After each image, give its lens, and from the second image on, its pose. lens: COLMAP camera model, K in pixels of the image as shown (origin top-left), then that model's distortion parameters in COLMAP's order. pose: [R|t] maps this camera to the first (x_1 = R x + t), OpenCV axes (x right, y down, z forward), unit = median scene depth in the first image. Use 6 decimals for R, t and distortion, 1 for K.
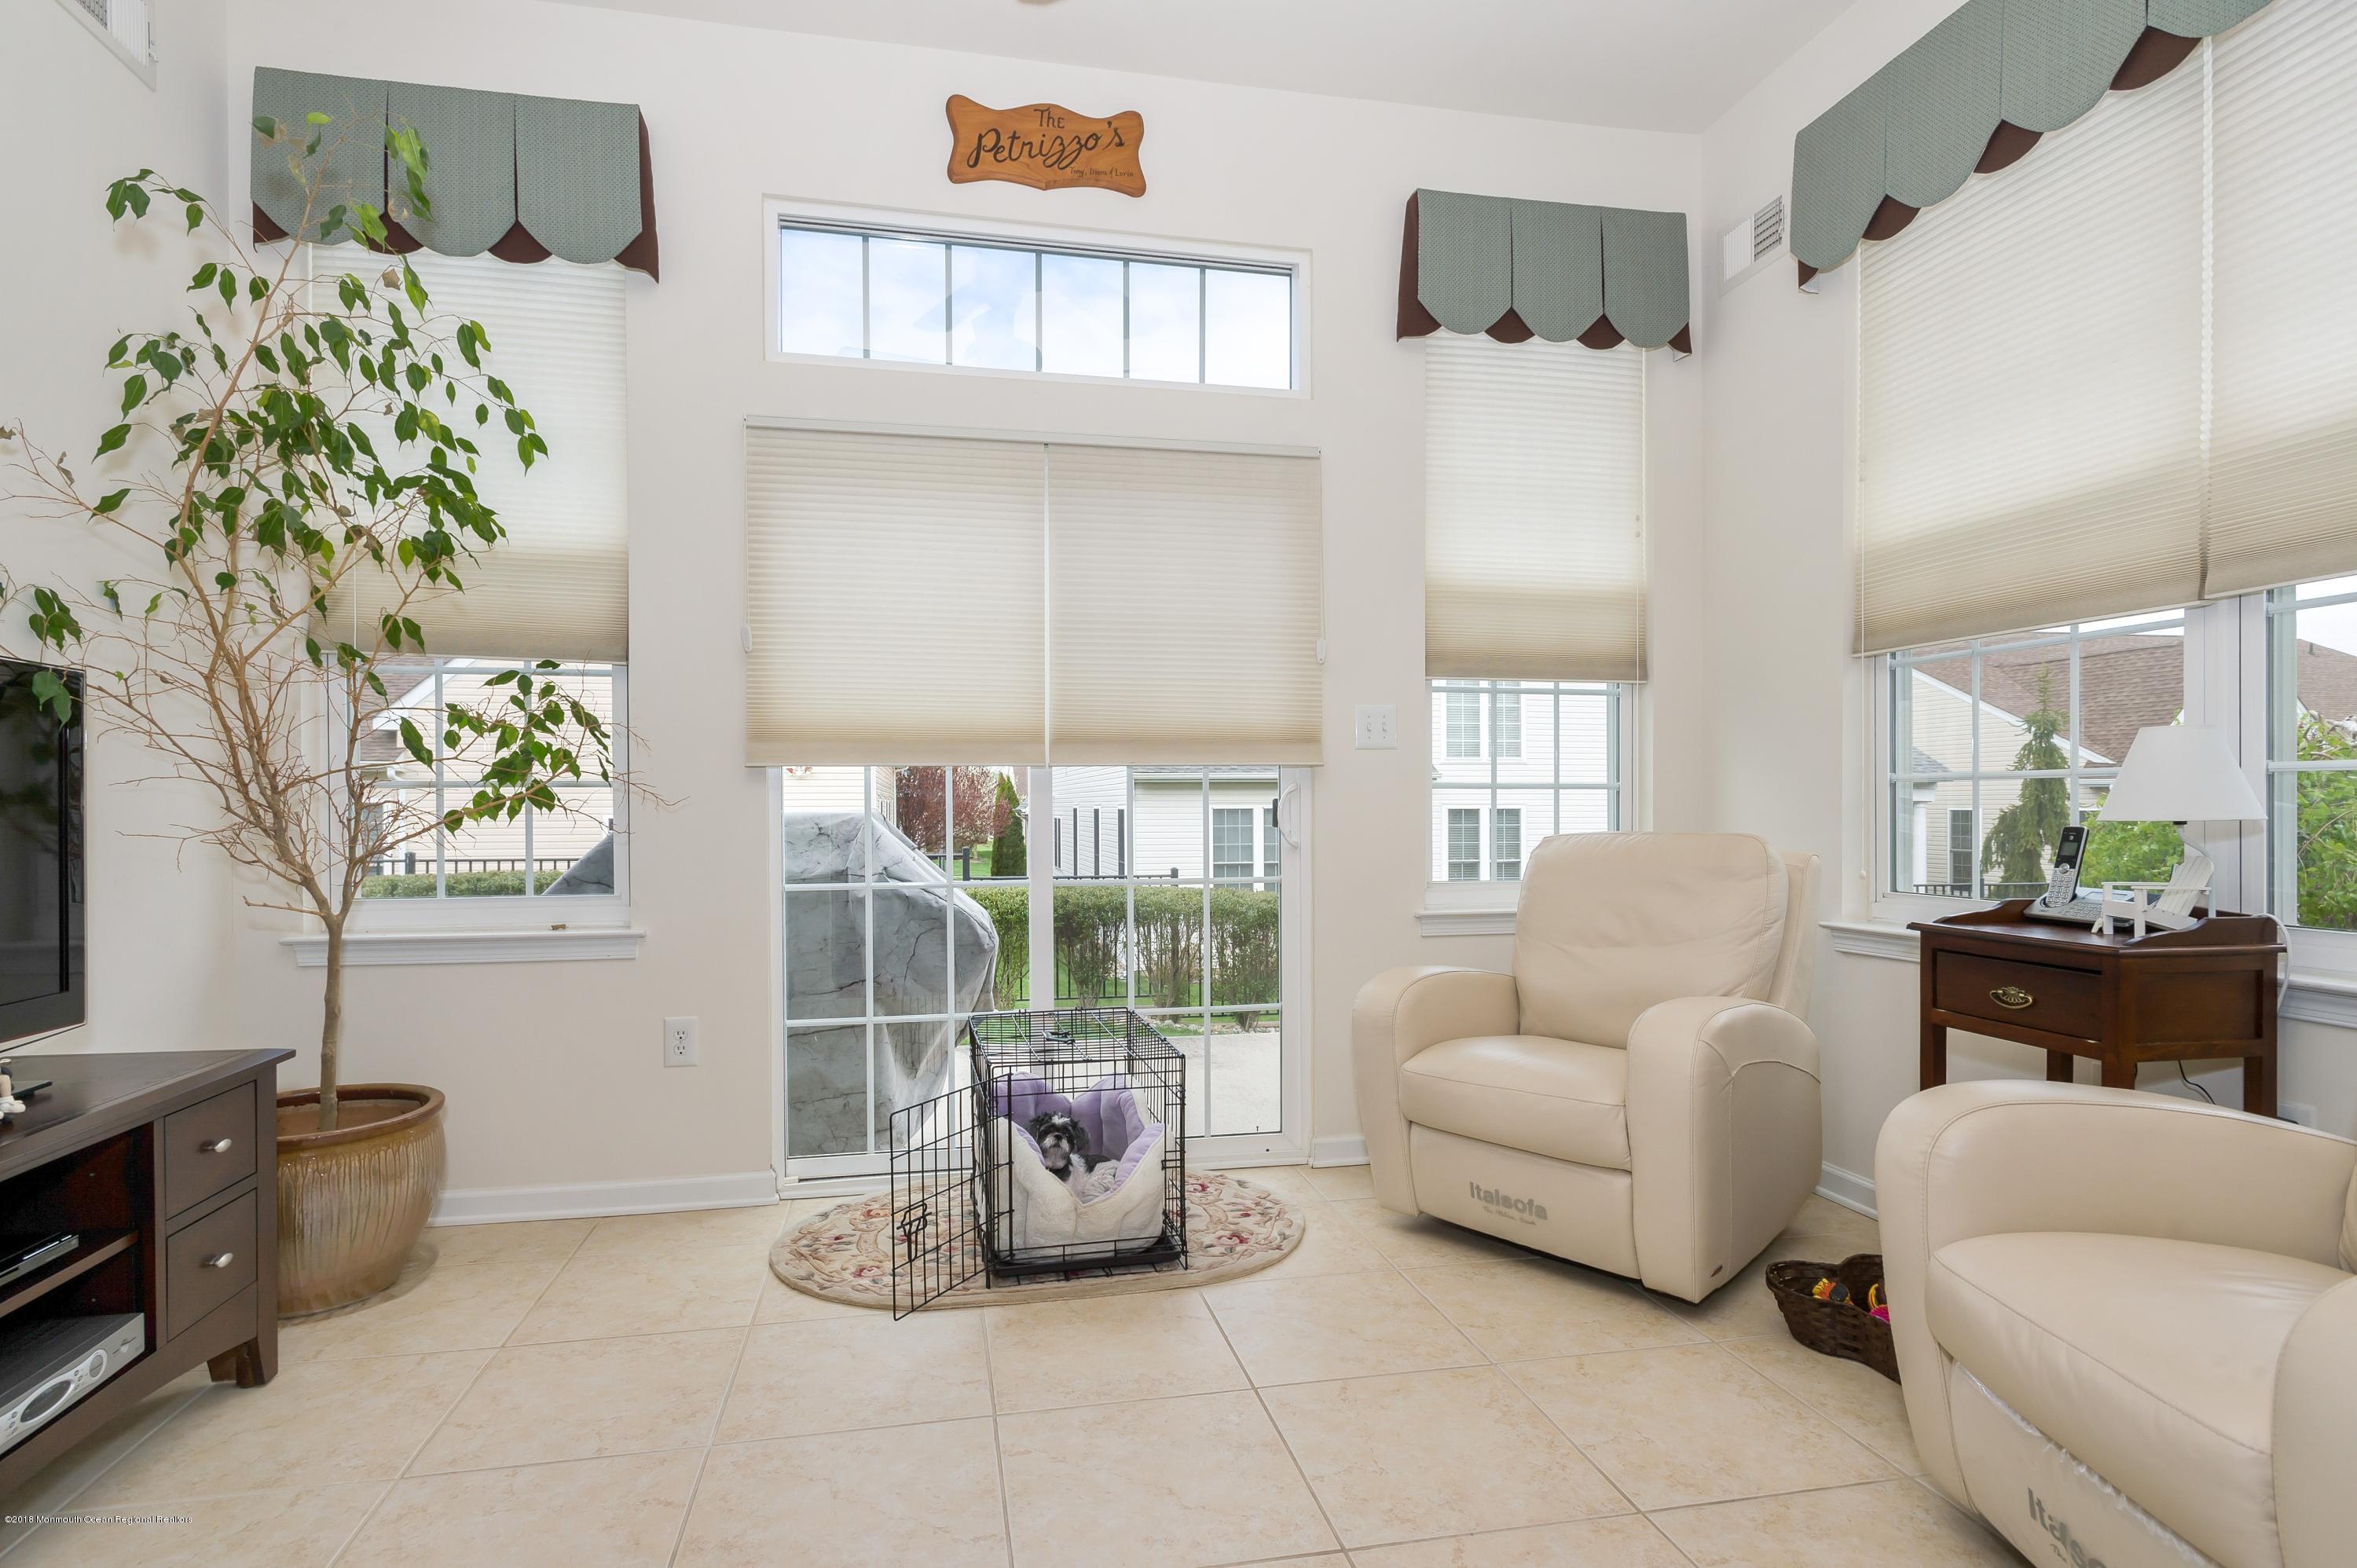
lens RADIAL K [[1160.8, 0, 1145.2], [0, 1160.8, 810.4], [0, 0, 1]] dist [-0.000380, 0.001016]
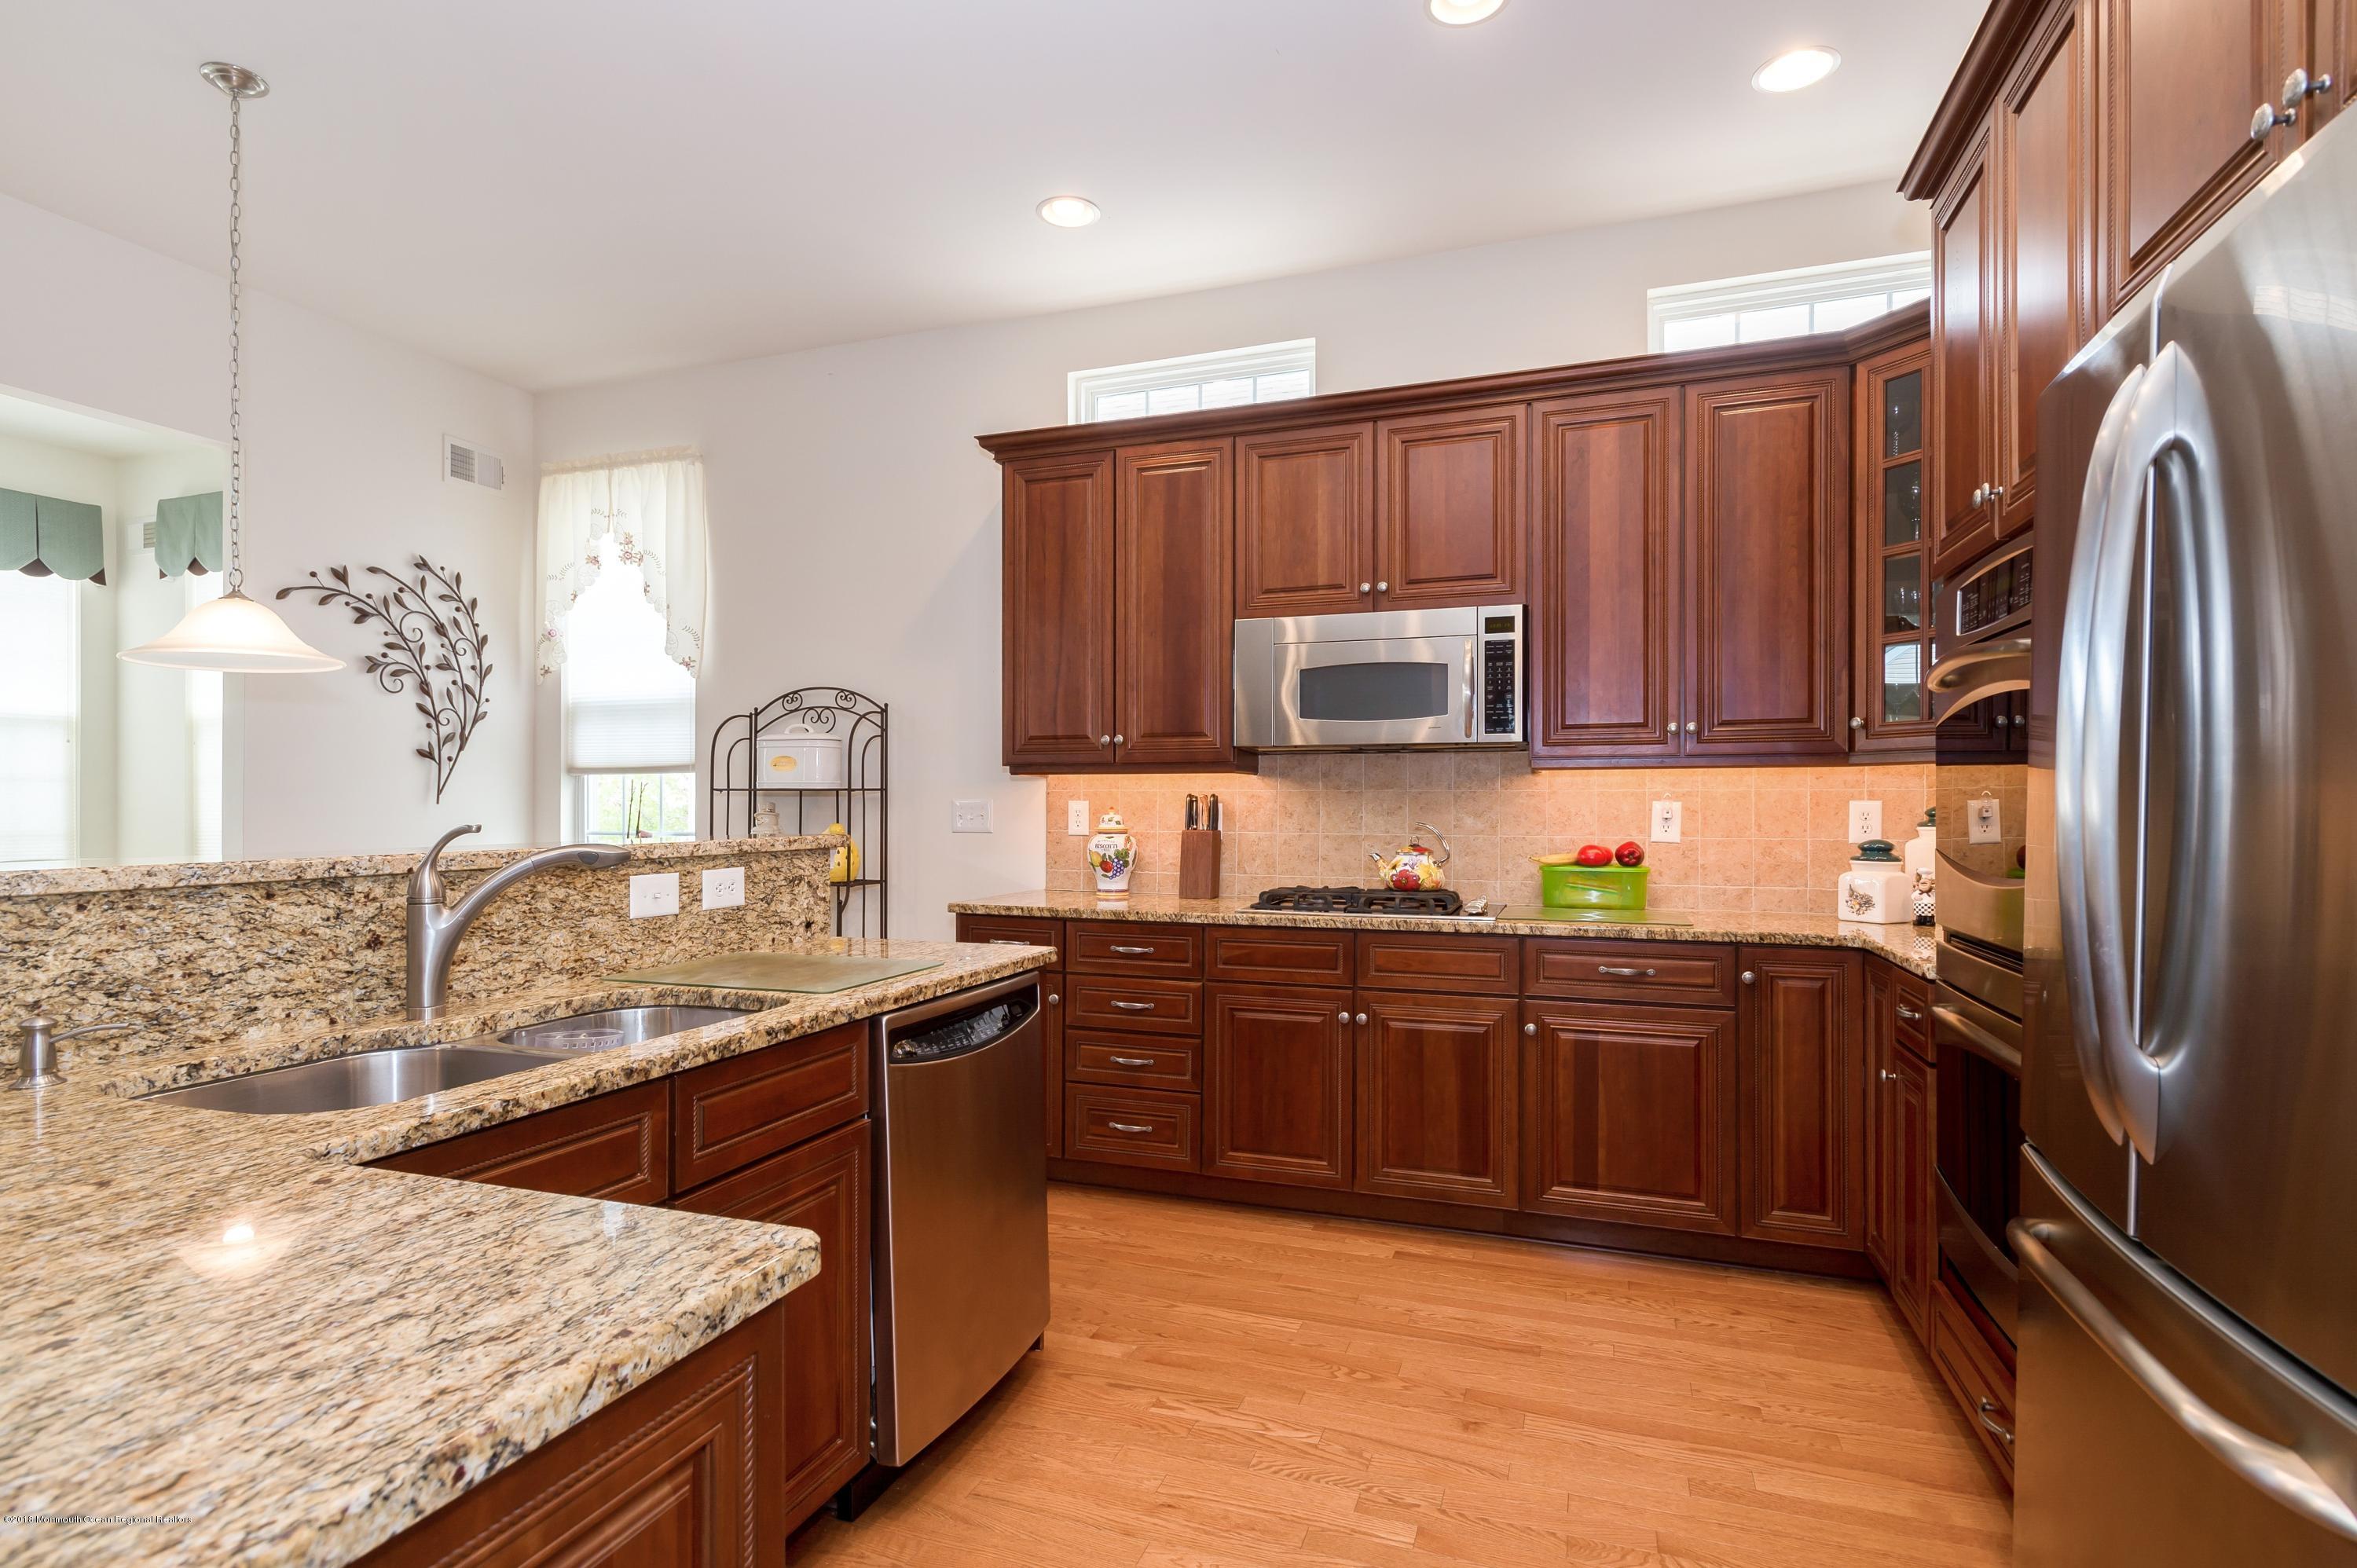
lens RADIAL K [[1160.8, 0, 1145.2], [0, 1160.8, 810.4], [0, 0, 1]] dist [-0.000380, 0.001016]
pose [[0.511680, 0.001310, 0.859175, -0.267829], [0.004103, 0.999984, -0.003969, -0.045535], [-0.859166, 0.005556, 0.511667, -1.423155]]
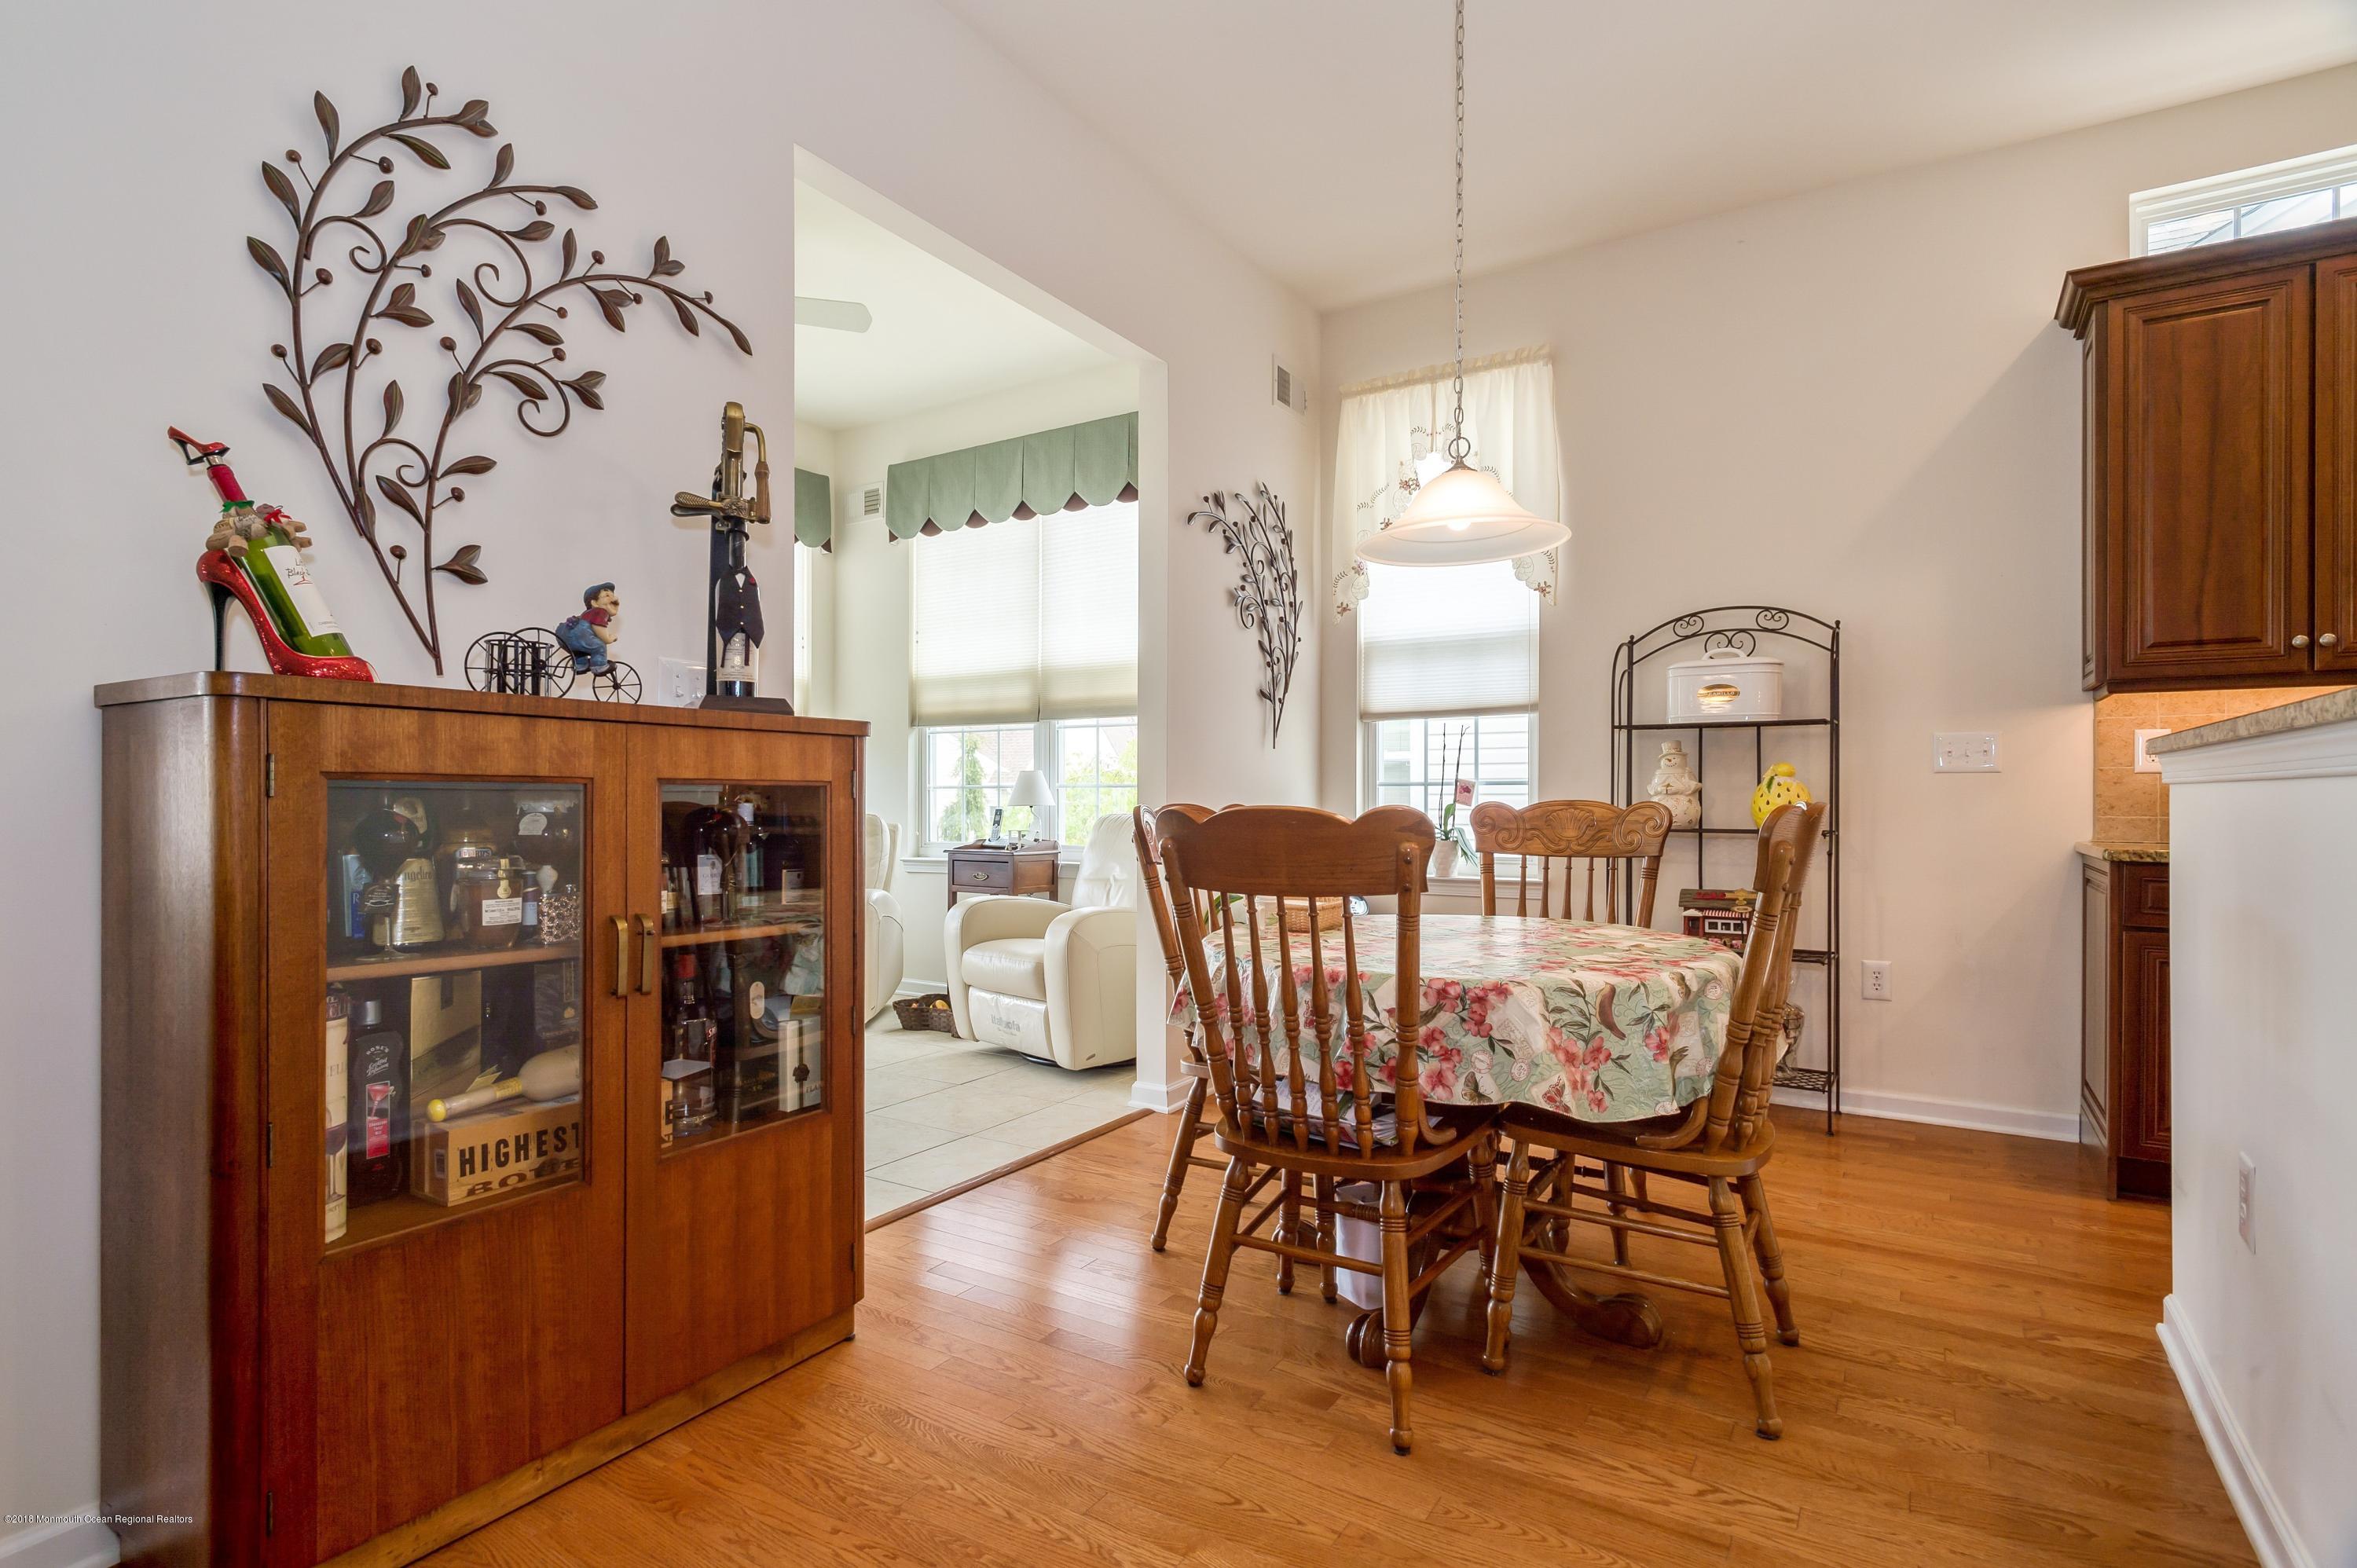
lens RADIAL K [[1160.8, 0, 1145.2], [0, 1160.8, 810.4], [0, 0, 1]] dist [-0.000380, 0.001016]
pose [[0.690100, -0.001260, 0.723713, -0.584257], [0.001860, 0.999998, -0.000033, 0.013747], [-0.723712, 0.001369, 0.690101, -0.703603]]
